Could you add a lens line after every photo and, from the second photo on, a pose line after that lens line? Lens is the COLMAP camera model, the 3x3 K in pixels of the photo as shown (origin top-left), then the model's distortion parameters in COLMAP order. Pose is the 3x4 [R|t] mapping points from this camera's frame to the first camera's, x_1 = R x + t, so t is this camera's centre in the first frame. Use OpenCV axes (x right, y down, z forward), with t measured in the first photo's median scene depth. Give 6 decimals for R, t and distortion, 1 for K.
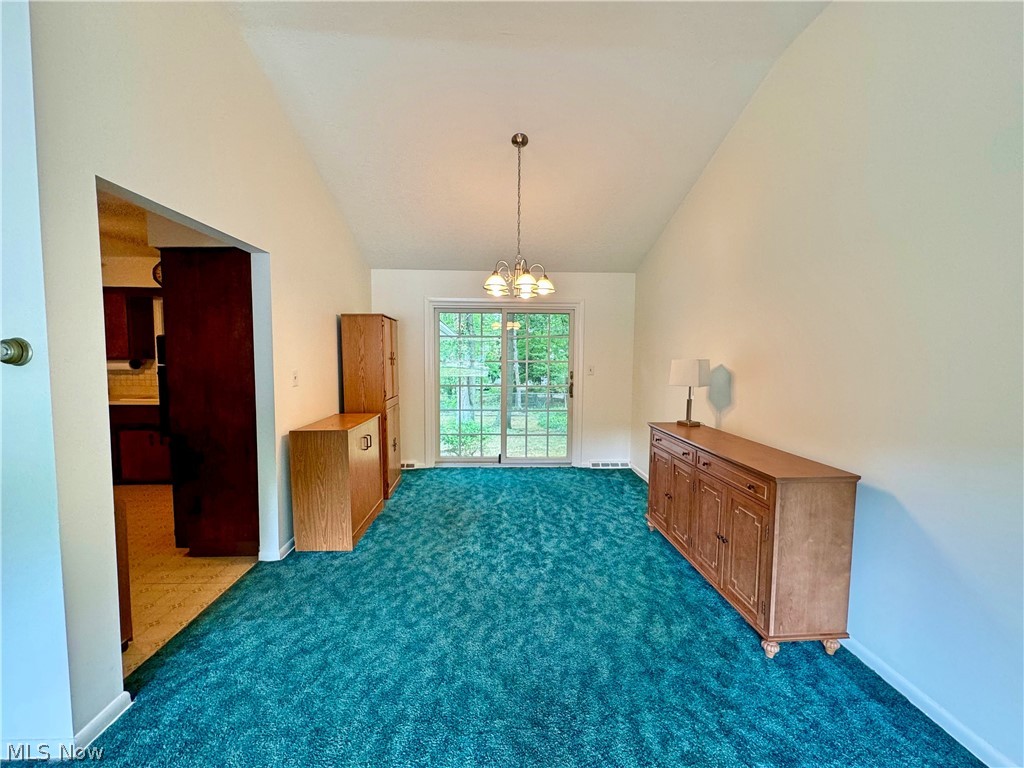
lens RADIAL K [[408.1, 0, 510.7], [0, 408.1, 380.7], [0, 0, 1]] dist [0.002202, 0.000606]
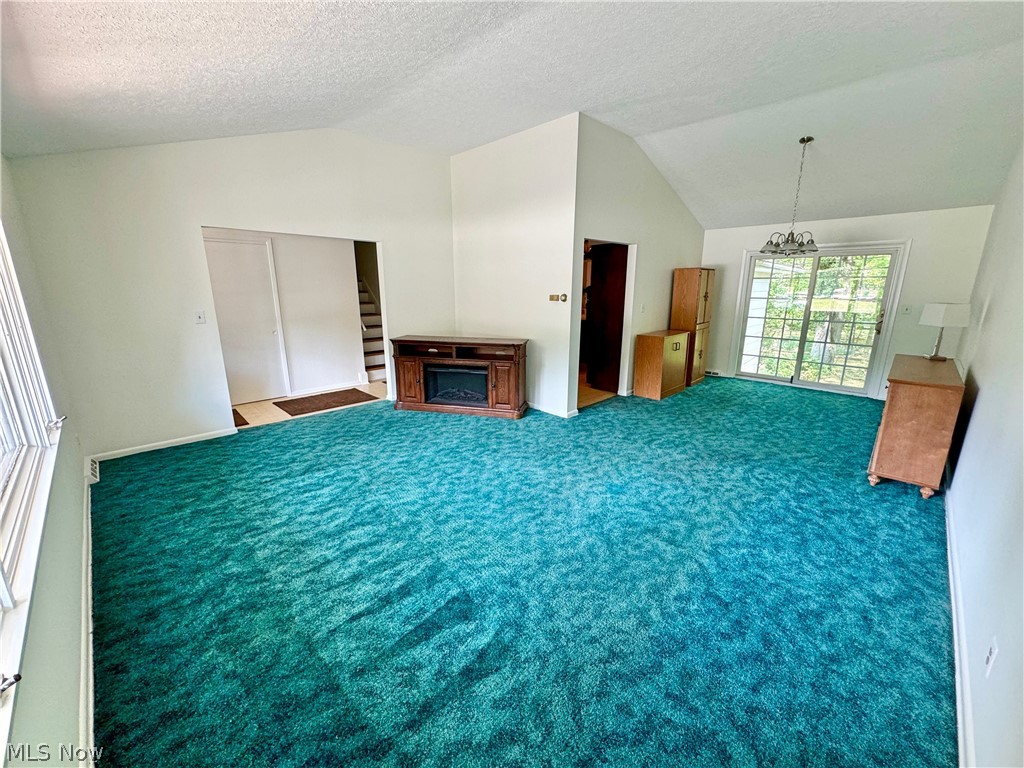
lens RADIAL K [[408.1, 0, 513.3], [0, 408.1, 383.0], [0, 0, 1]] dist [0.002202, 0.000606]
pose [[0.677513, 0.168264, -0.716005, 0.495089], [-0.040129, 0.980487, 0.192446, -0.004640], [0.734415, -0.101652, 0.671045, -0.768489]]
